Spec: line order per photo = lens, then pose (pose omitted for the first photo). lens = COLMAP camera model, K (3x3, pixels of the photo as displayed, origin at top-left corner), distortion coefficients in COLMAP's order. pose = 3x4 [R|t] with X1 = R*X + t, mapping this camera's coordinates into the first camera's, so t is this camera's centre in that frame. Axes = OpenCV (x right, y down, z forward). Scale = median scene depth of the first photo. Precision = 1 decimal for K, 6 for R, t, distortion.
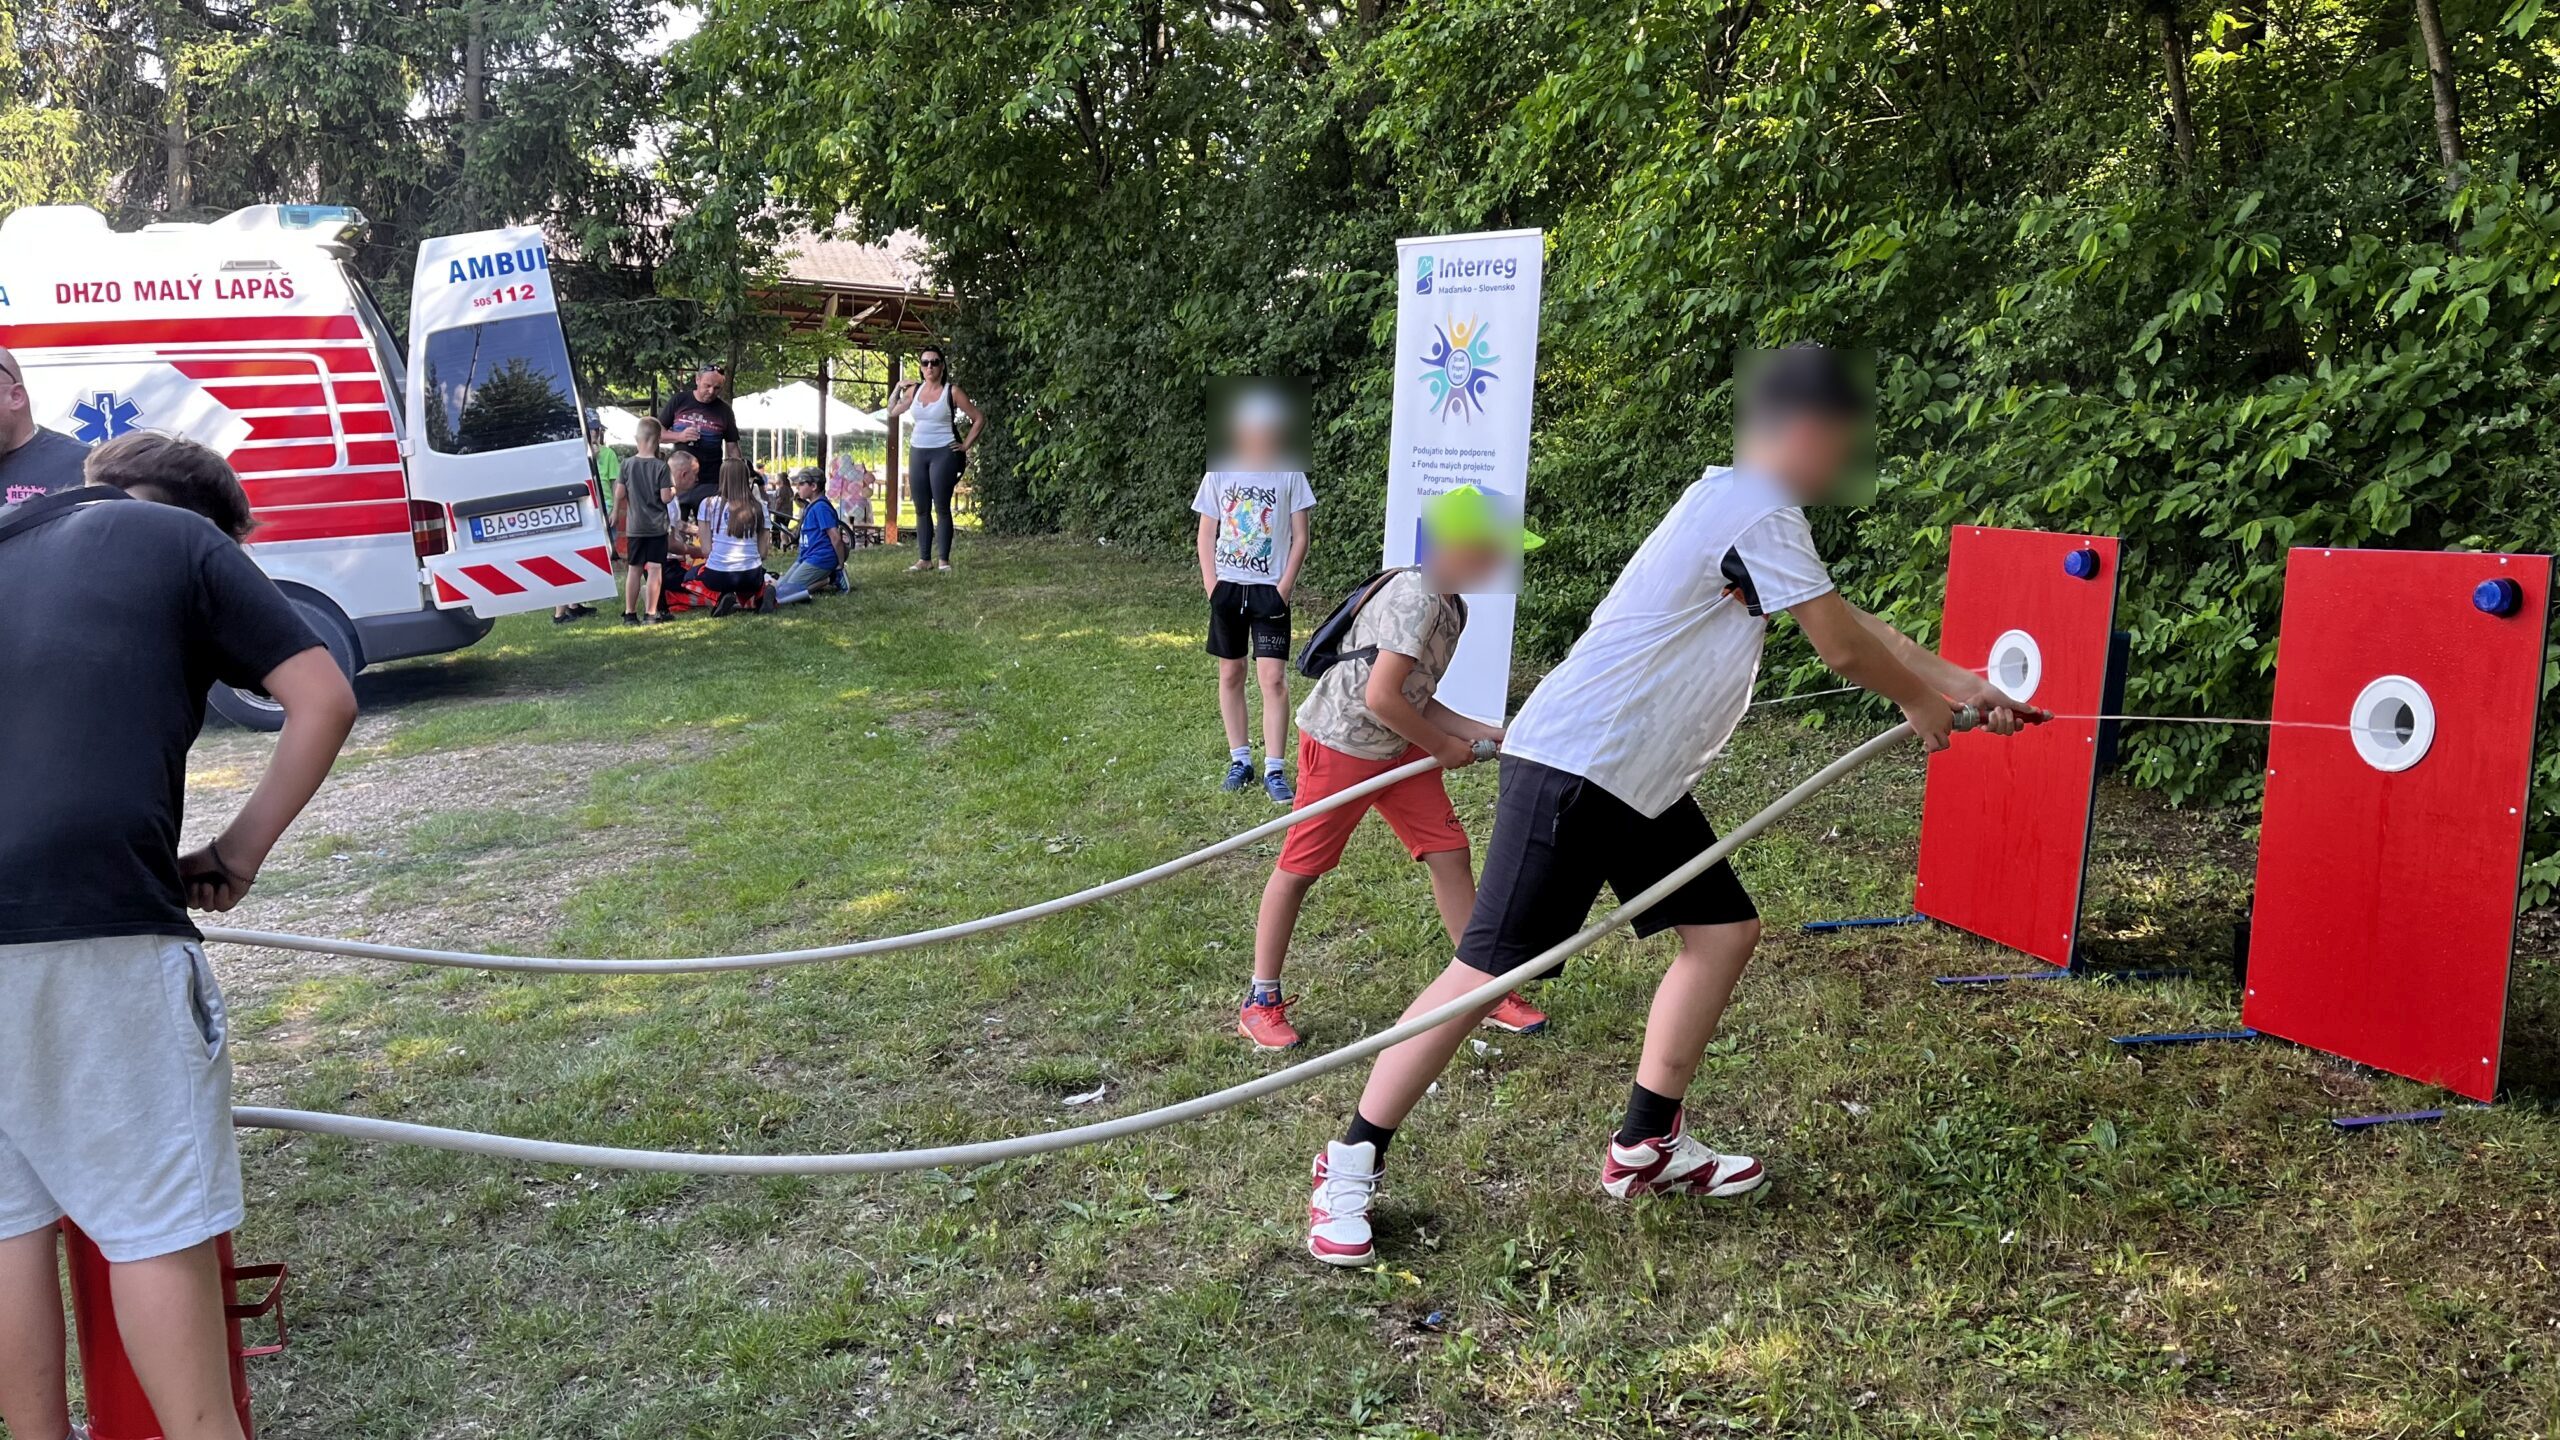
lens RADIAL K [[1881.6, 0, 1281.0], [0, 1881.6, 727.2], [0, 0, 1]] dist [0.006107, -0.002329]
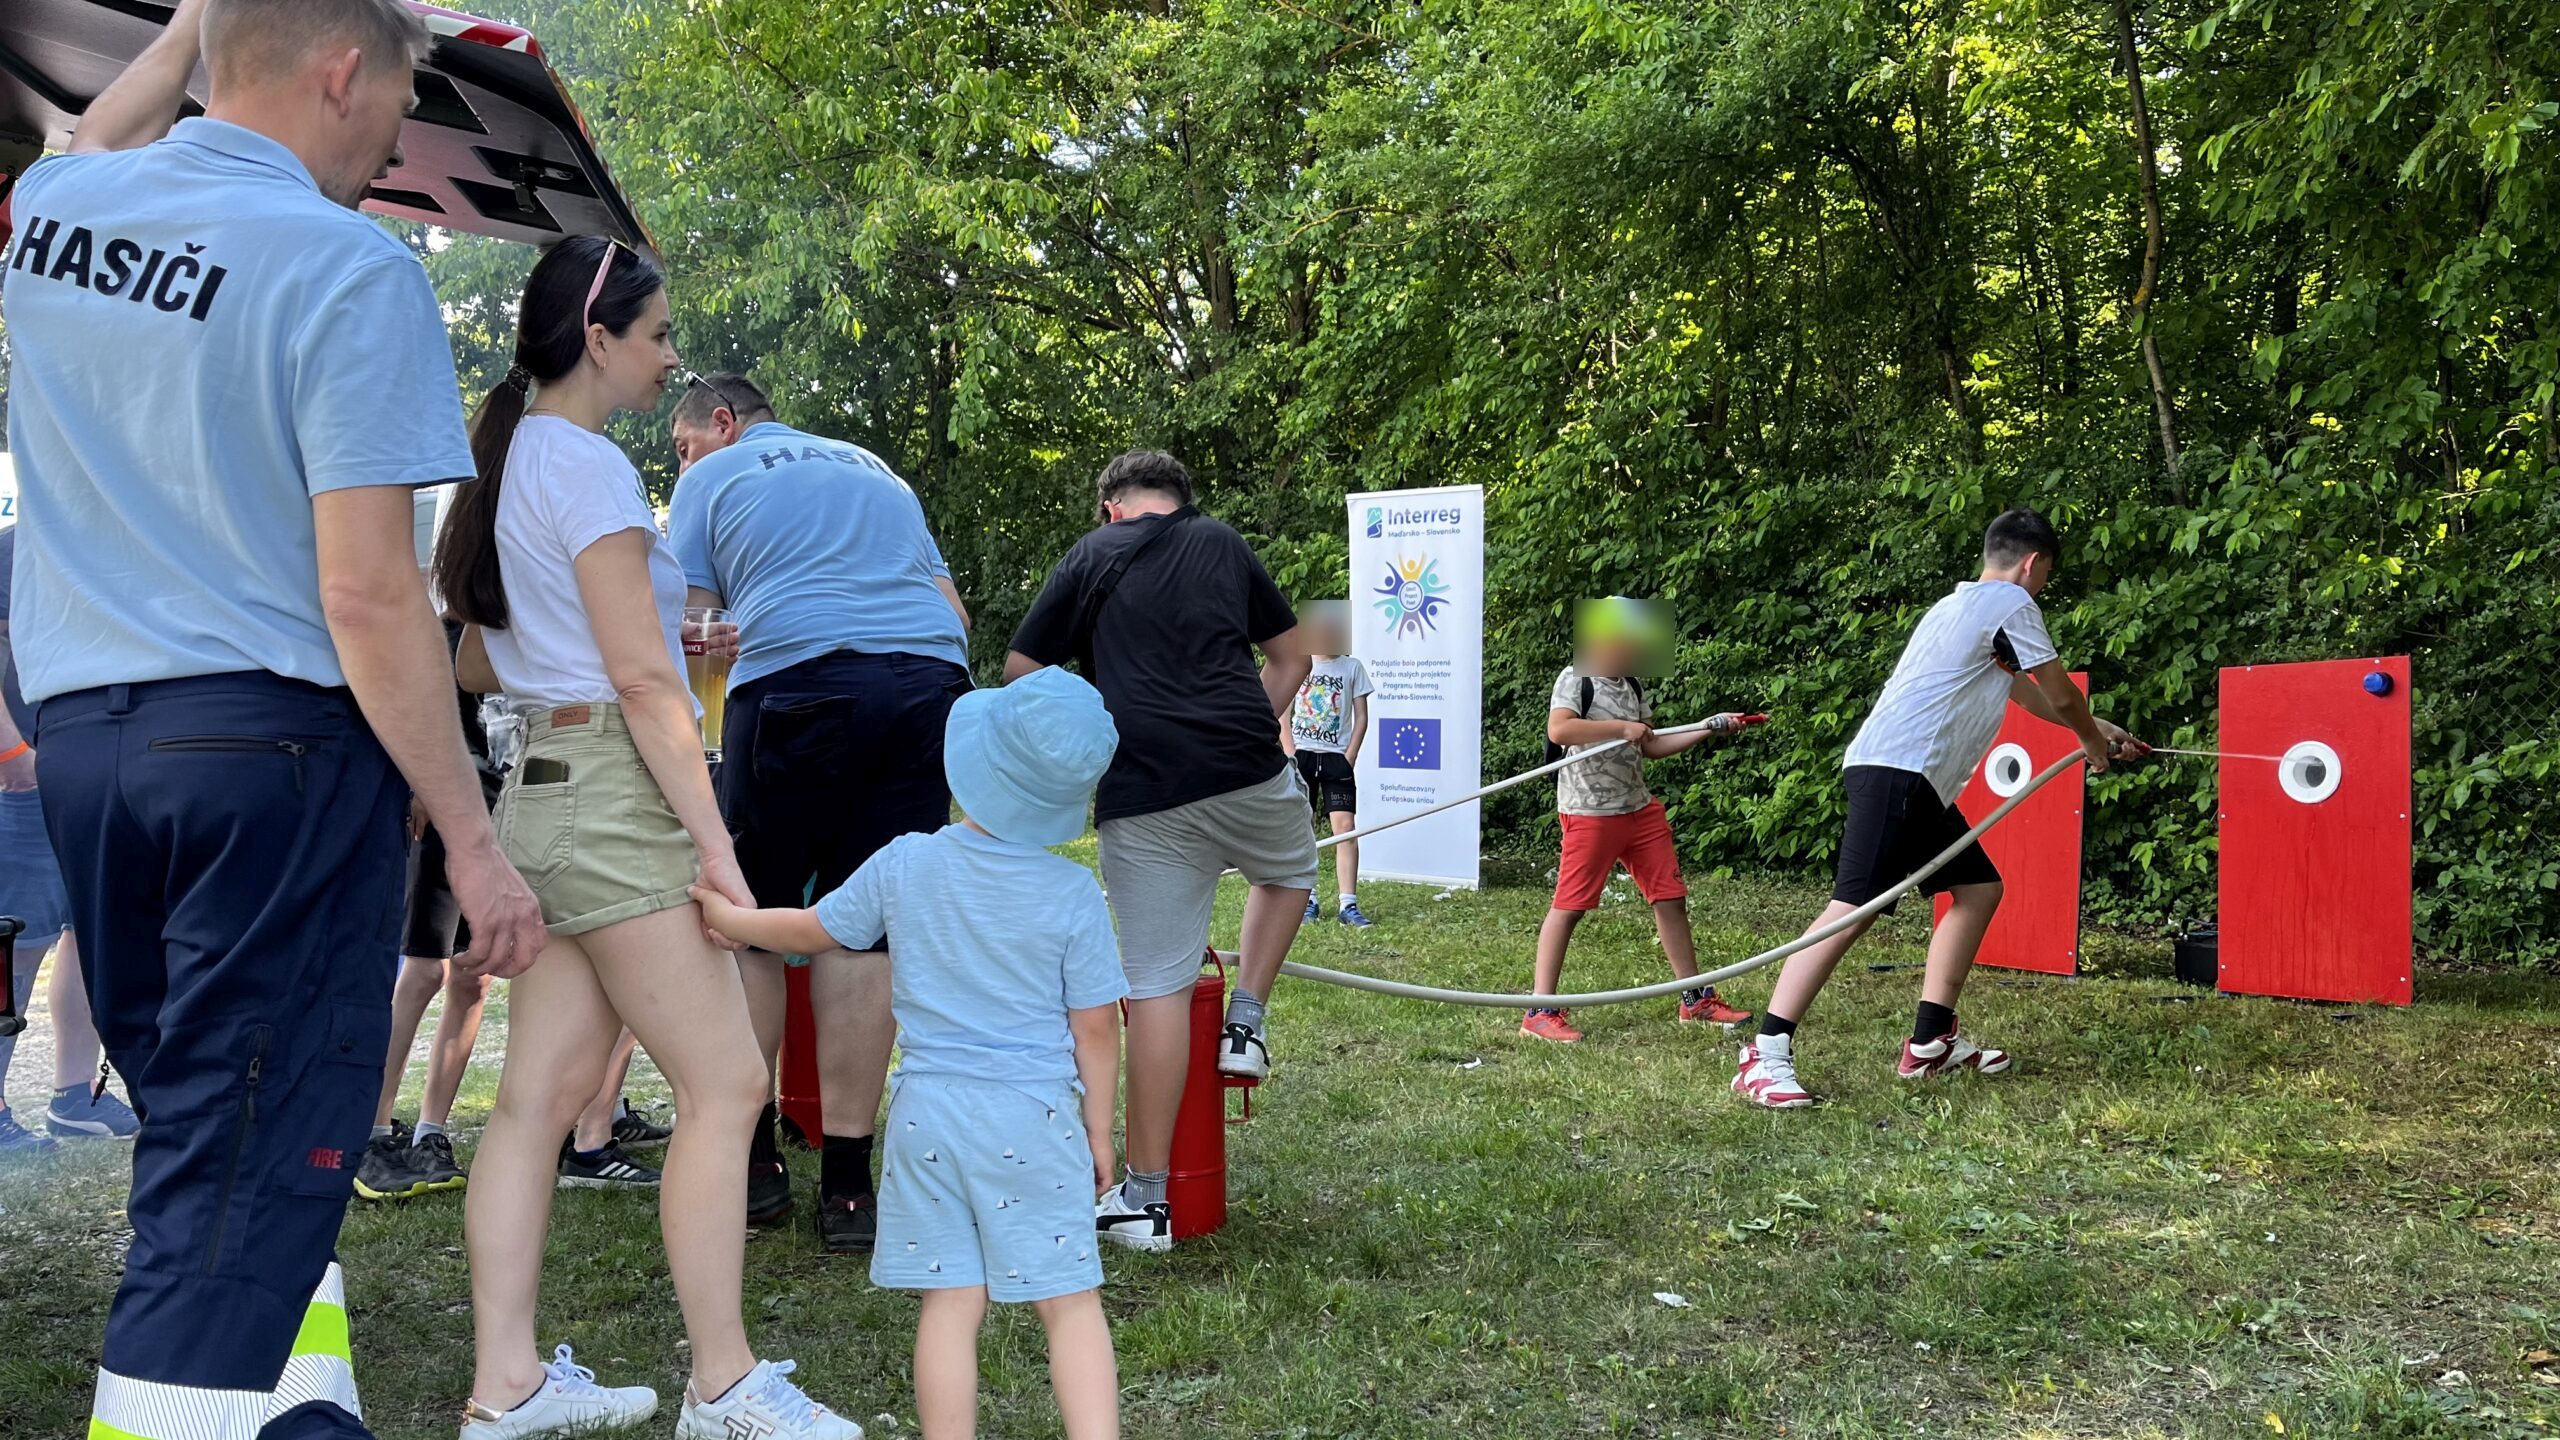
lens RADIAL K [[1881.6, 0, 1278.6], [0, 1881.6, 715.0], [0, 0, 1]] dist [0.006107, -0.002329]
pose [[0.973213, 0.016016, 0.229347, -0.307248], [0.022632, 0.986051, -0.164896, 0.096622], [-0.228789, 0.165669, 0.959275, -0.156607]]
